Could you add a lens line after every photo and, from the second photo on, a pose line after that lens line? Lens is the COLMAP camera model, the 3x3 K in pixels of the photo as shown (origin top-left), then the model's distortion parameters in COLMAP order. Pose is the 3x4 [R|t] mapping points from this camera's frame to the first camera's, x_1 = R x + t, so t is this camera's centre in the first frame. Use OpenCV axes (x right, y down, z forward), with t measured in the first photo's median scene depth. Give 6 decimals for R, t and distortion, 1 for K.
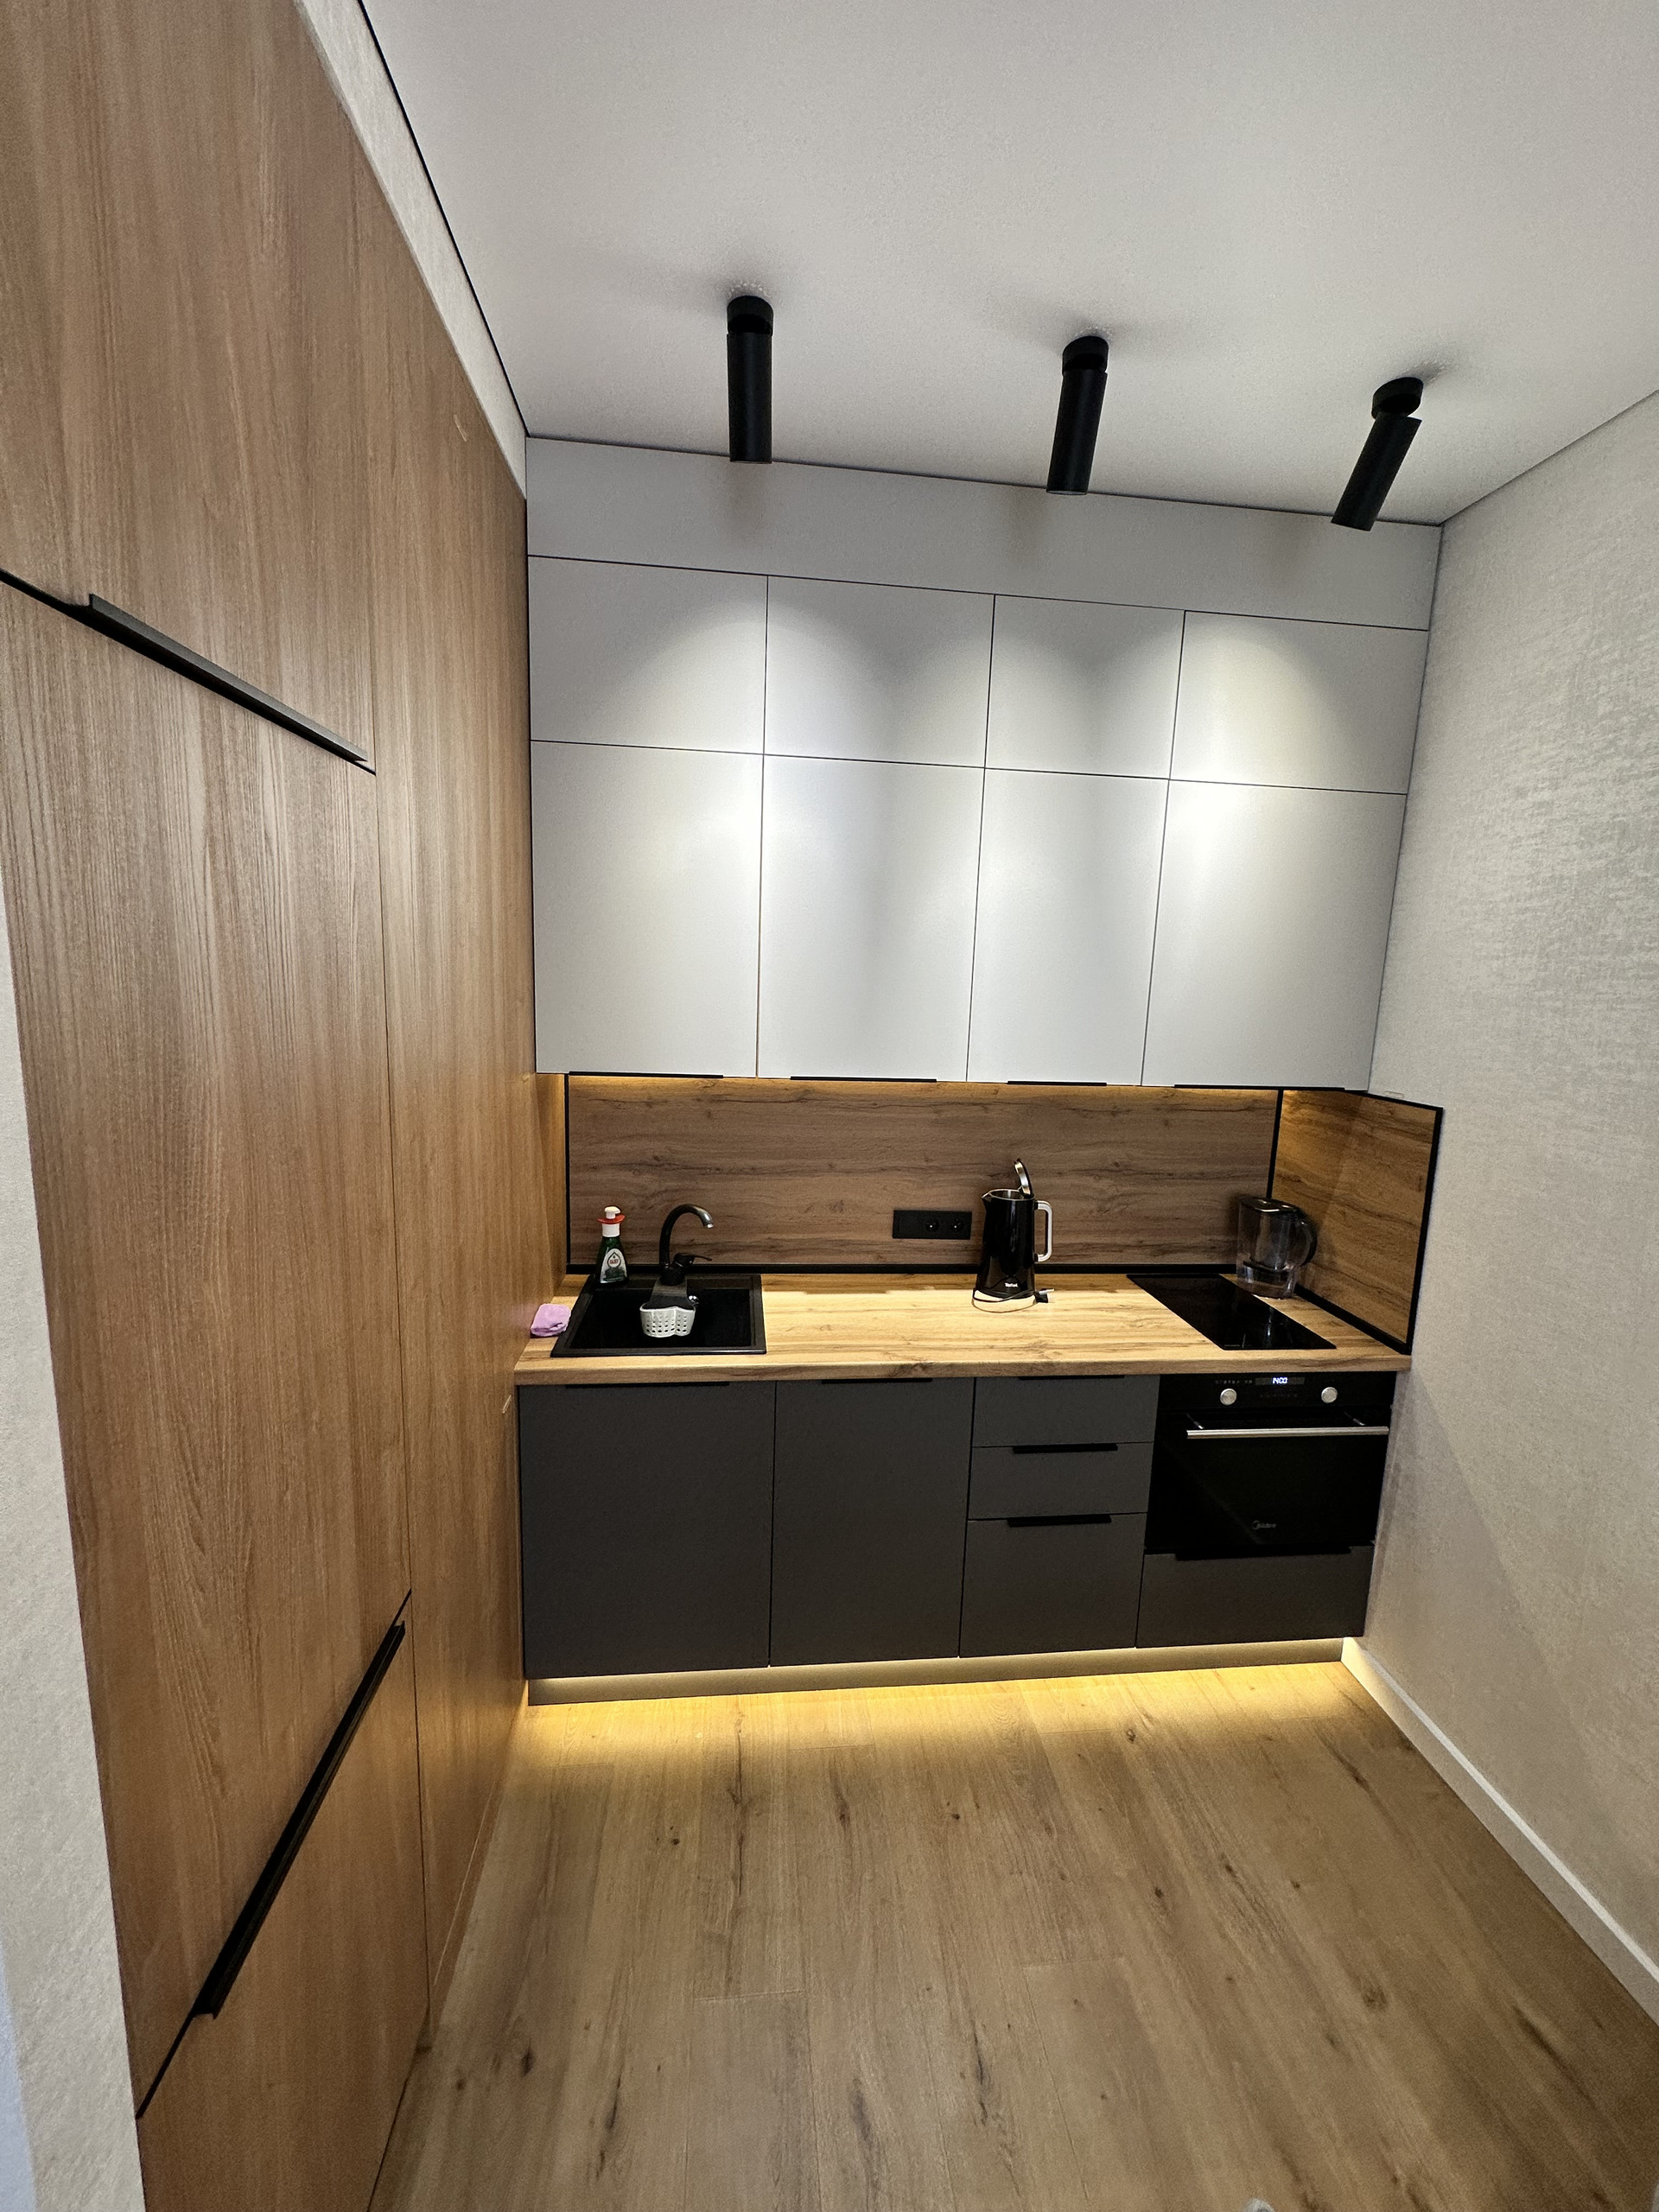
lens RADIAL K [[891.6, 0, 834.6], [0, 891.6, 1109.8], [0, 0, 1]] dist [-0.000958, 0.000635]
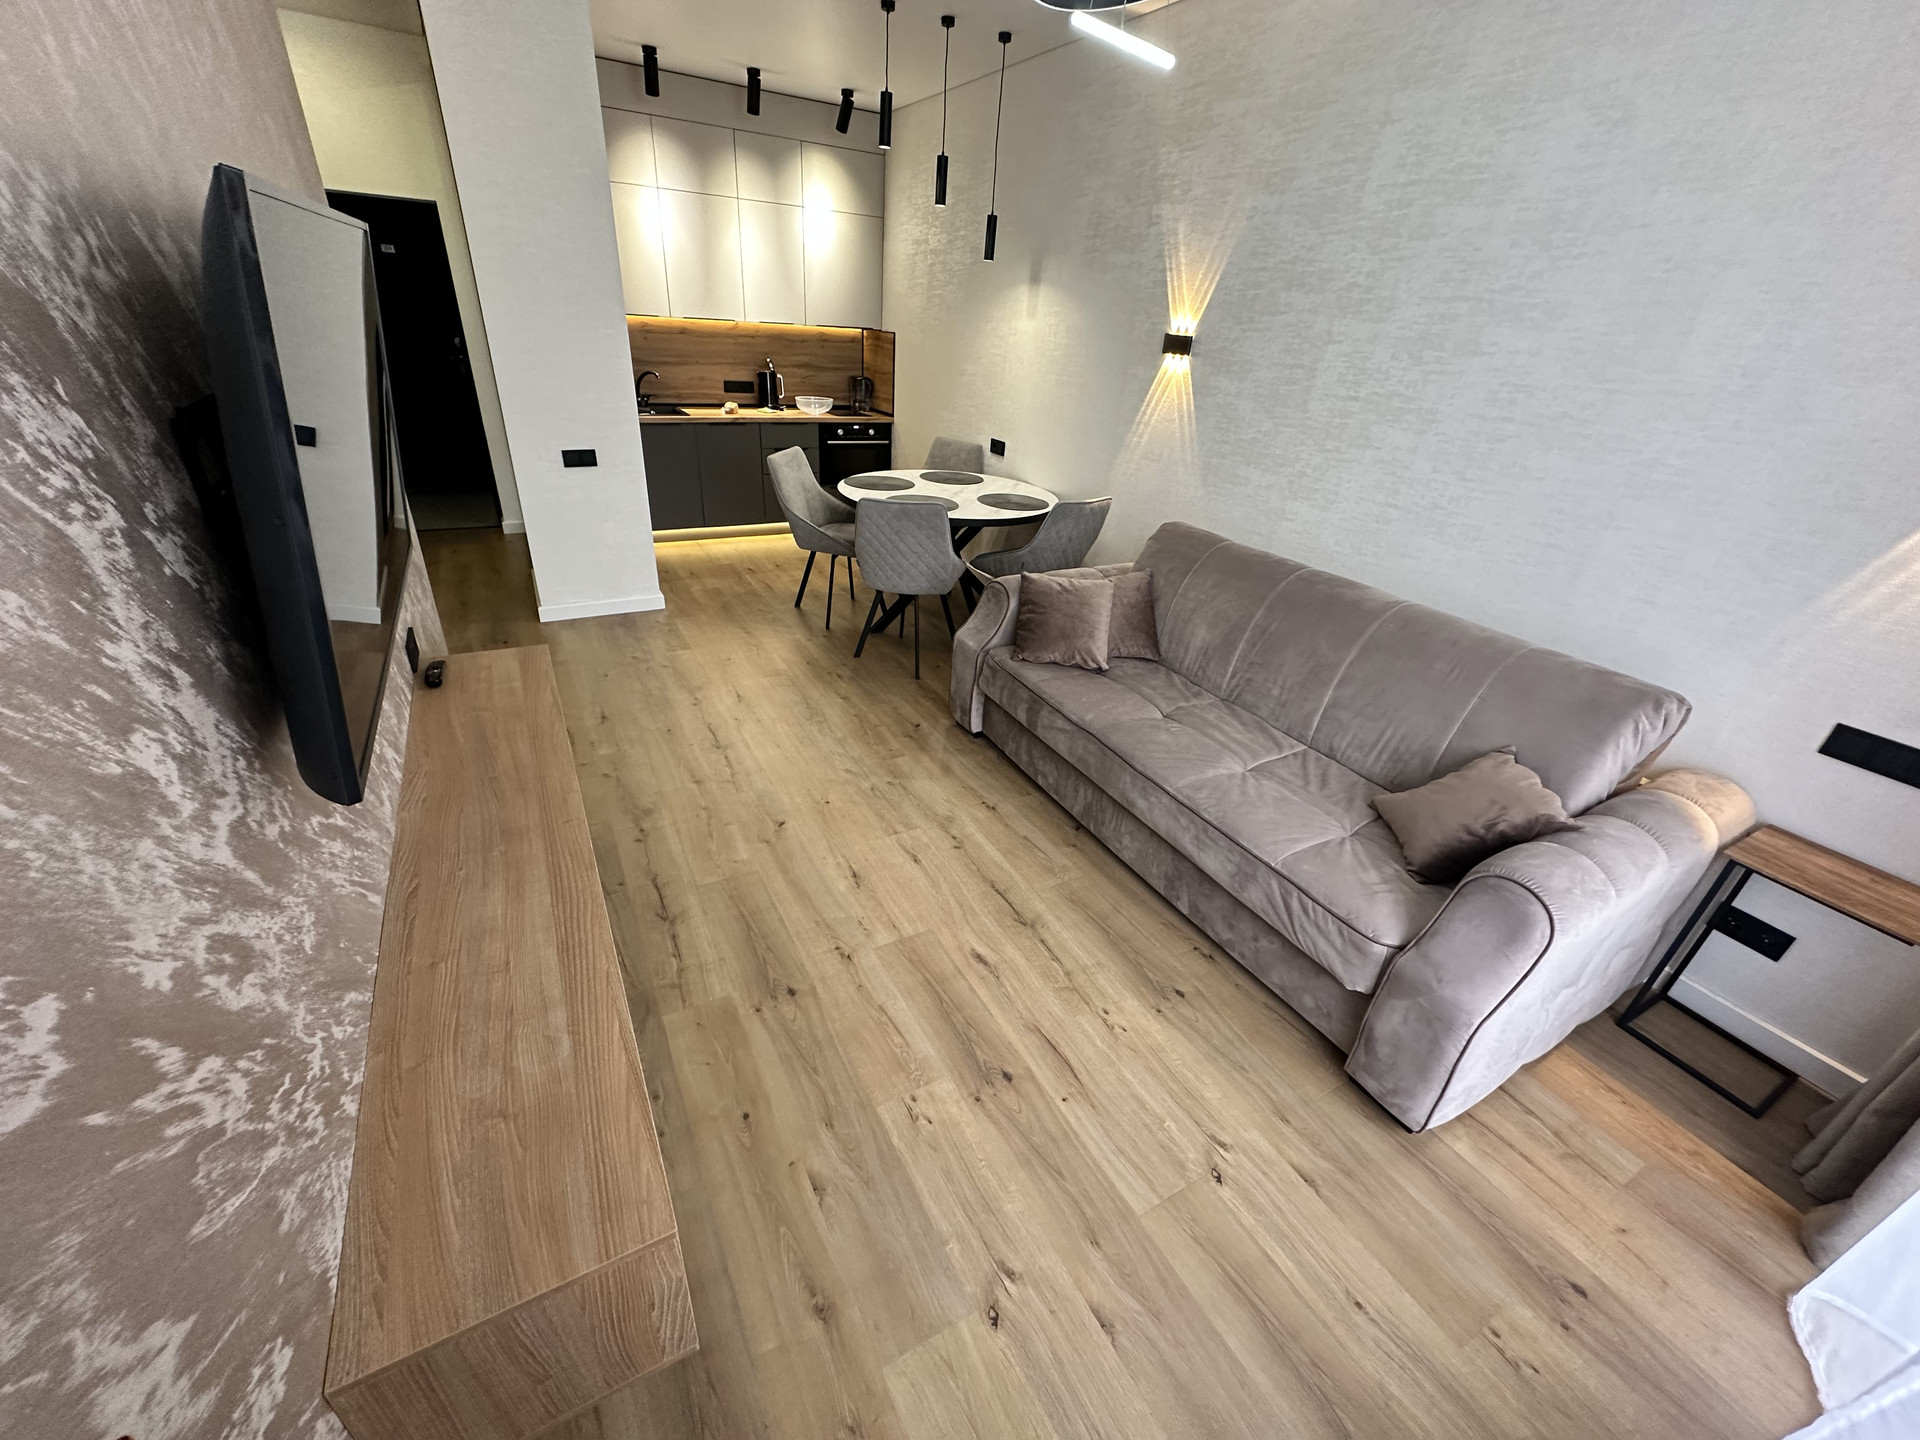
lens RADIAL K [[773.9, 0, 959.7], [0, 773.9, 724.0], [0, 0, 1]] dist [-0.000958, 0.000635]
pose [[0.921789, -0.158971, 0.353601, -0.320503], [0.026792, 0.936006, 0.350963, 0.340817], [-0.386766, -0.314040, 0.867059, -1.937887]]
